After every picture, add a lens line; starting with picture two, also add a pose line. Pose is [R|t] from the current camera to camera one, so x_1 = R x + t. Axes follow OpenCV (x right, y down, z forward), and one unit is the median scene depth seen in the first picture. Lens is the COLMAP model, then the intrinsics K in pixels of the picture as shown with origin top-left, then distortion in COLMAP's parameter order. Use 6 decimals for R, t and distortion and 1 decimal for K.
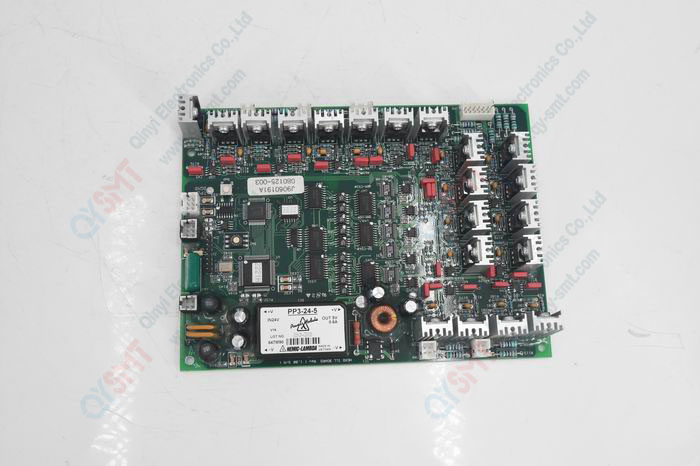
lens RADIAL K [[722.8, 0, 350.0], [0, 722.8, 233.0], [0, 0, 1]] dist [-0.051188, -0.001248]
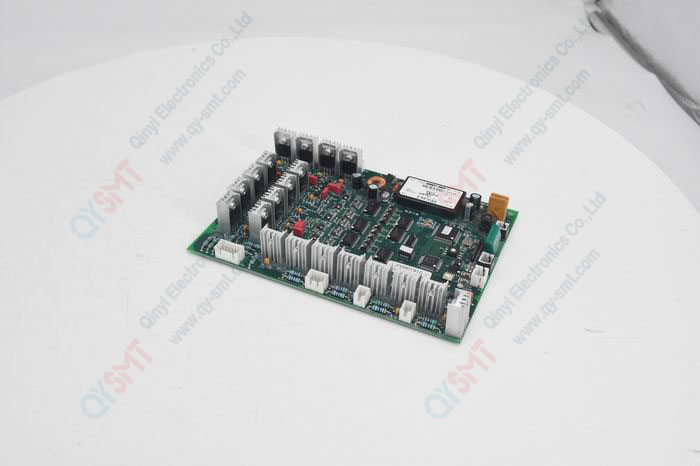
lens RADIAL K [[722.8, 0, 350.0], [0, 722.8, 233.0], [0, 0, 1]] dist [-0.051188, -0.001248]
pose [[-0.891881, -0.332496, 0.306586, -0.380449], [0.424501, -0.381549, 0.821109, -1.121794], [-0.156038, 0.862477, 0.481441, 0.387841]]
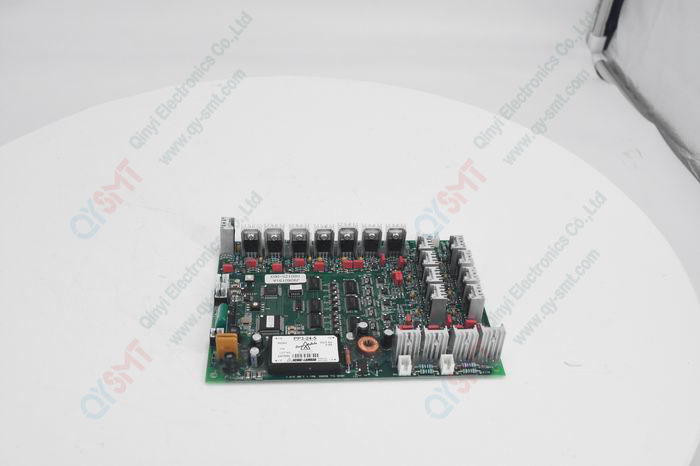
lens RADIAL K [[722.8, 0, 350.0], [0, 722.8, 233.0], [0, 0, 1]] dist [-0.051188, -0.001248]
pose [[0.999481, -0.023444, 0.022079, -0.009182], [0.032138, 0.770051, -0.637172, 0.770972], [-0.002064, 0.637551, 0.770405, -0.112960]]
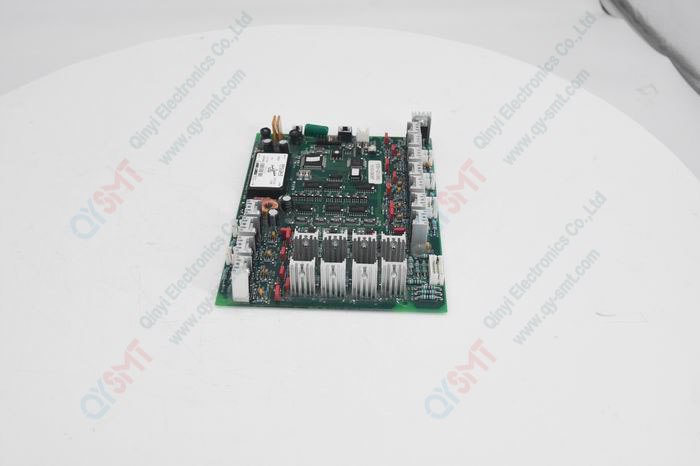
lens RADIAL K [[722.8, 0, 350.0], [0, 722.8, 233.0], [0, 0, 1]] dist [-0.051188, -0.001248]
pose [[-0.068568, 0.609767, -0.789609, 1.123364], [-0.977058, 0.118920, 0.176679, -0.261708], [0.201633, 0.783609, 0.587624, 0.267049]]
